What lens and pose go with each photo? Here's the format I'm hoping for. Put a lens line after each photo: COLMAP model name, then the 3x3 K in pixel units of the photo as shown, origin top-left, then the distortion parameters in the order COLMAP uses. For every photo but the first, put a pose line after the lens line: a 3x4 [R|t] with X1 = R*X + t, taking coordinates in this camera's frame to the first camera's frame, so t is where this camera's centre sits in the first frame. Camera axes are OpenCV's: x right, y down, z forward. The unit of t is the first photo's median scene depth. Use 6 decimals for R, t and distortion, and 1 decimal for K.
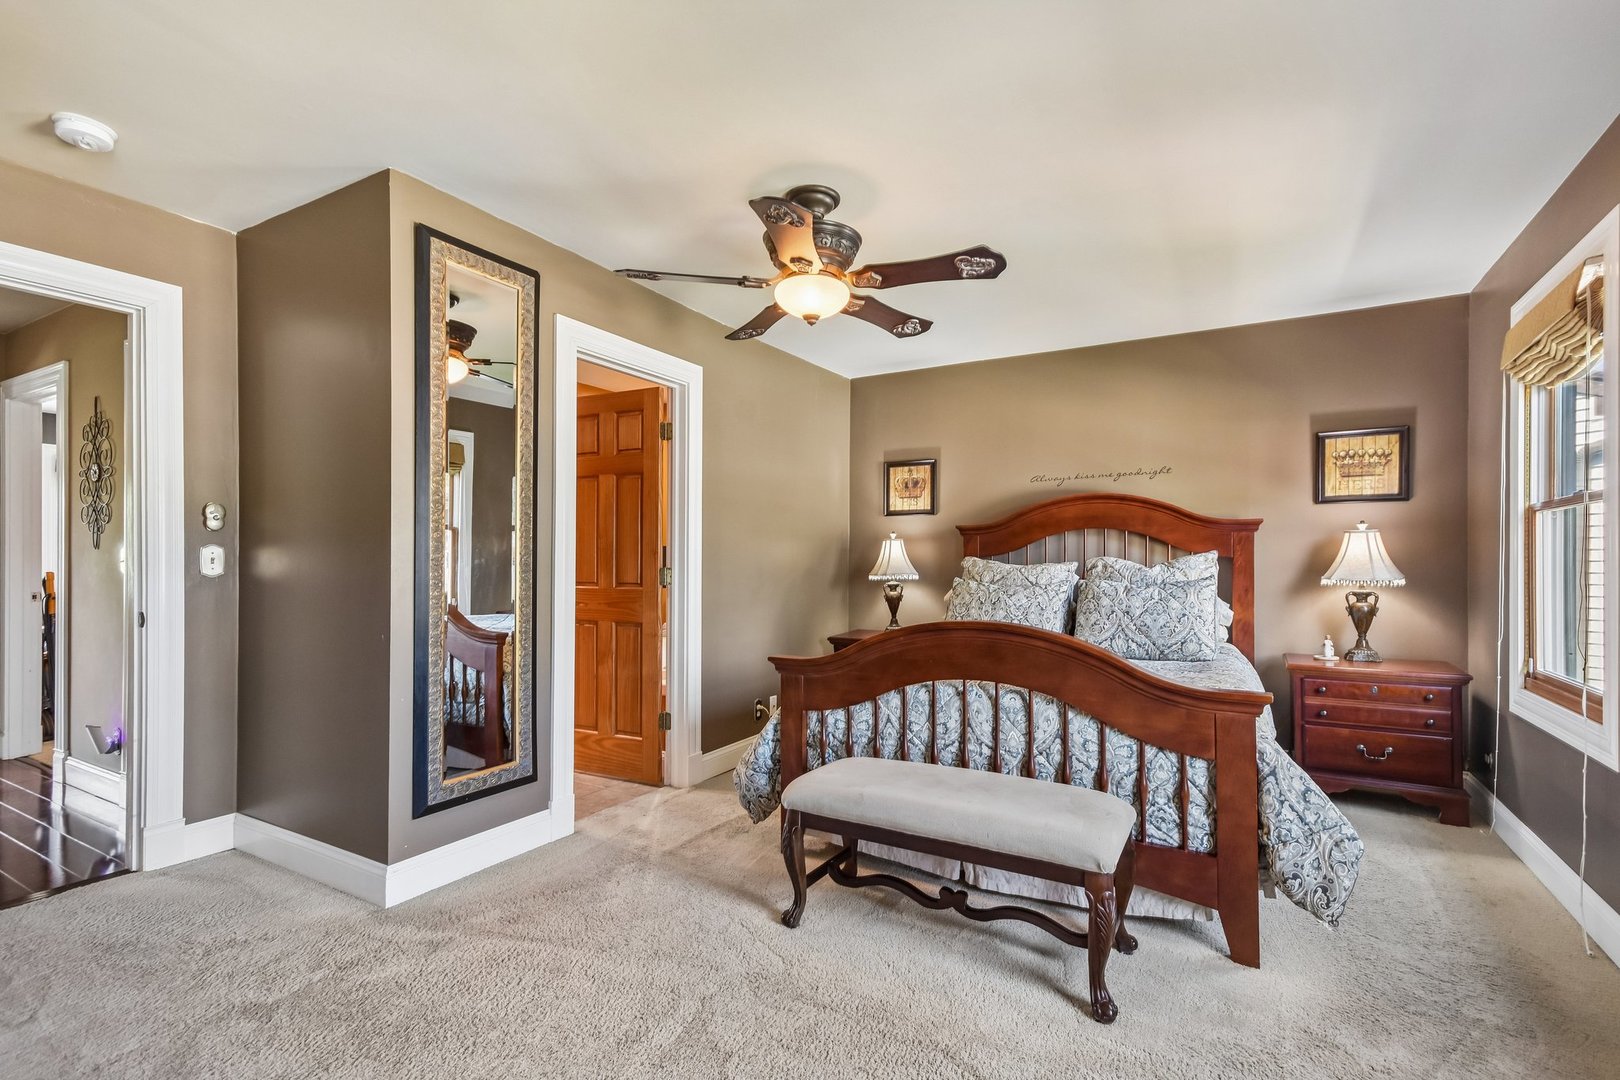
lens RADIAL K [[741.2, 0, 815.8], [0, 741.2, 553.7], [0, 0, 1]] dist [0.022152, 0.000179]
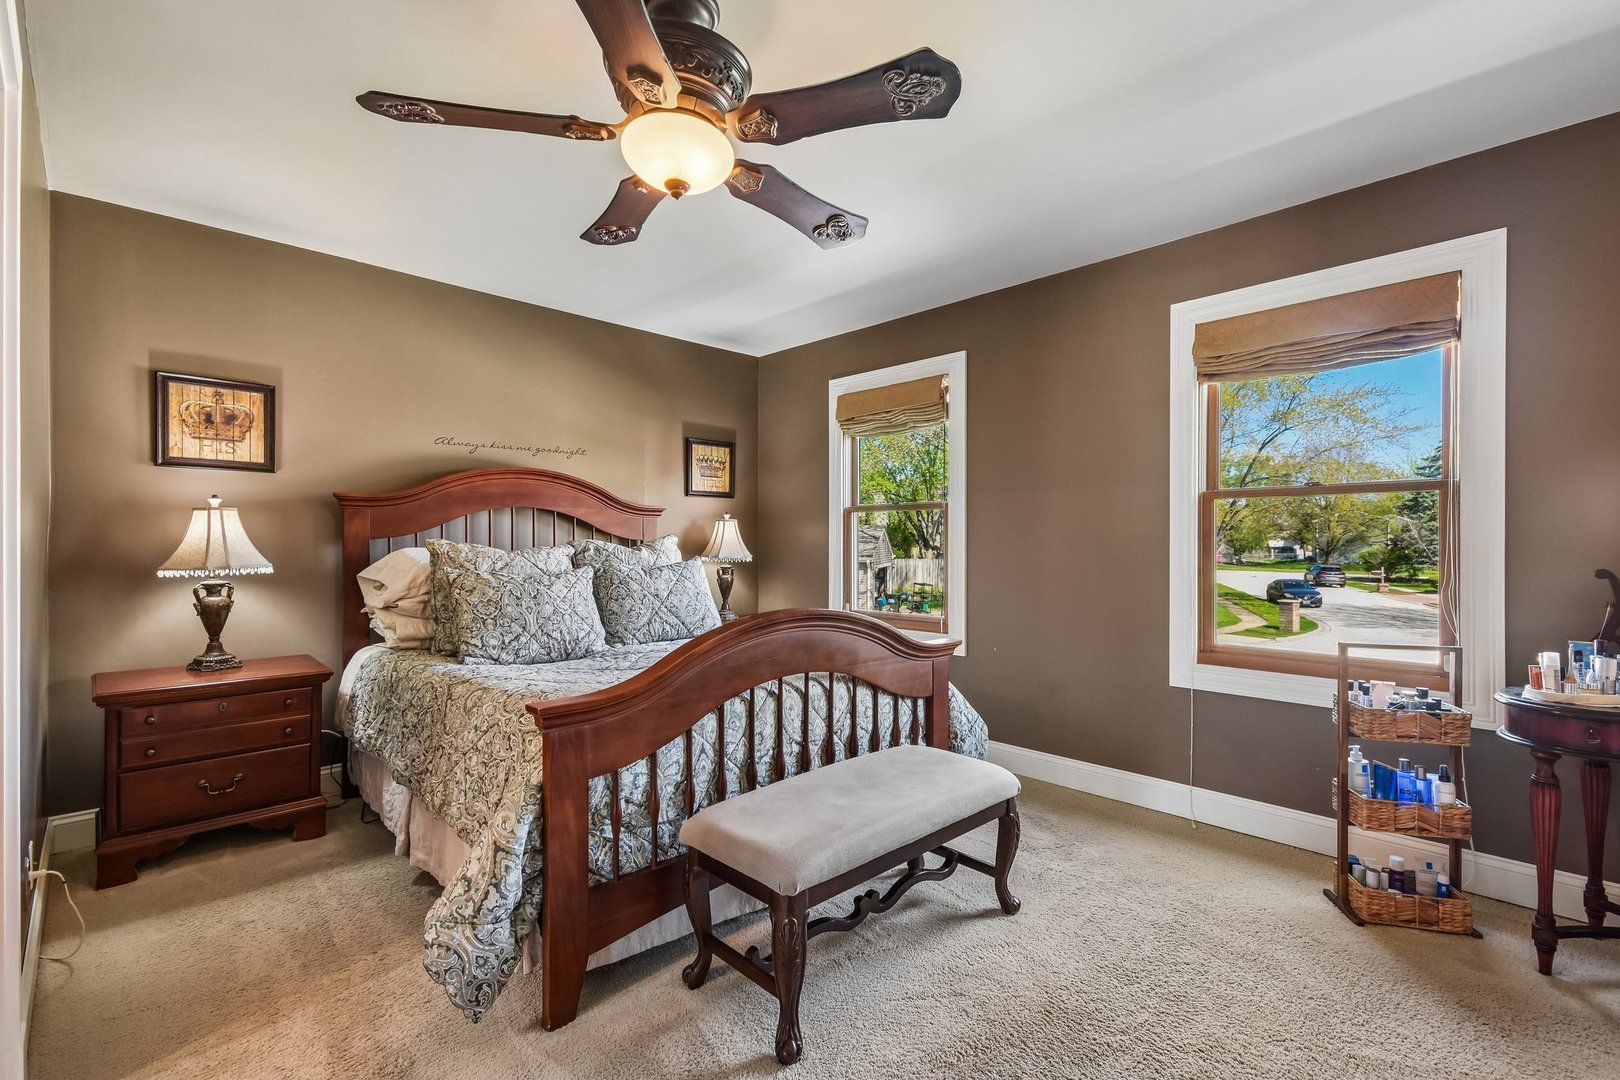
lens RADIAL K [[741.2, 0, 813.9], [0, 741.2, 540.8], [0, 0, 1]] dist [0.022152, 0.000179]
pose [[0.264581, -0.000775, 0.964363, -0.589511], [-0.009290, 0.999951, 0.003352, 0.000492], [-0.964319, -0.009846, 0.264561, 0.647292]]
